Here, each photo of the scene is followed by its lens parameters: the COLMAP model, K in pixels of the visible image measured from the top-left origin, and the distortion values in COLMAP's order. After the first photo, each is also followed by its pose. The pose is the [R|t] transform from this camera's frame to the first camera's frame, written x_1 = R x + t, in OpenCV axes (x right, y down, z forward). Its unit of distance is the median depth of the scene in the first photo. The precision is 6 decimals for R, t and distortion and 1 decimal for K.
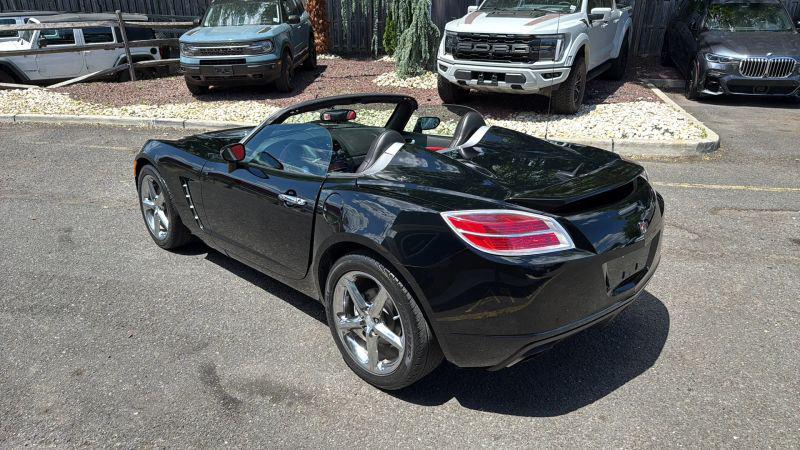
lens RADIAL K [[533.0, 0, 397.8], [0, 533.0, 222.9], [0, 0, 1]] dist [0.042634, -0.060857]
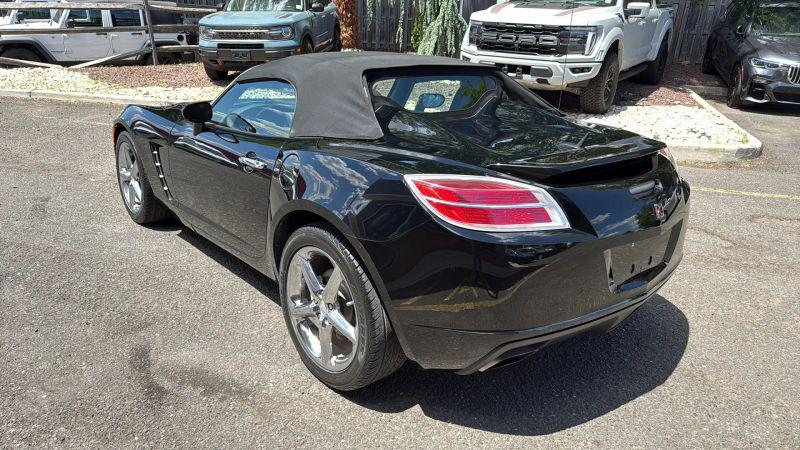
lens RADIAL K [[533.0, 0, 397.8], [0, 533.0, 224.1], [0, 0, 1]] dist [0.042634, -0.060857]
pose [[0.997139, 0.054924, -0.051944, 0.031551], [-0.055382, 0.998438, -0.007426, 0.016715], [0.051455, 0.010282, 0.998622, 0.051299]]
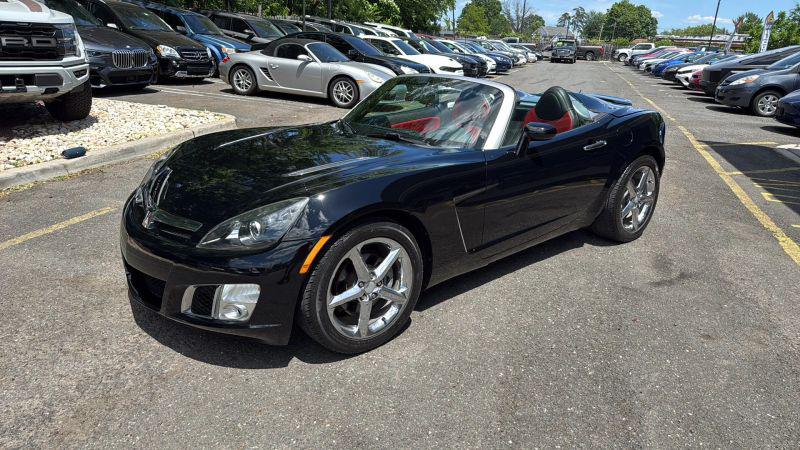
lens RADIAL K [[533.0, 0, 400.9], [0, 533.0, 225.2], [0, 0, 1]] dist [0.042634, -0.060857]
pose [[0.095405, -0.322914, 0.941607, -0.514326], [0.323014, 0.904779, 0.277556, -0.128549], [-0.941573, 0.277672, 0.190626, 0.426062]]
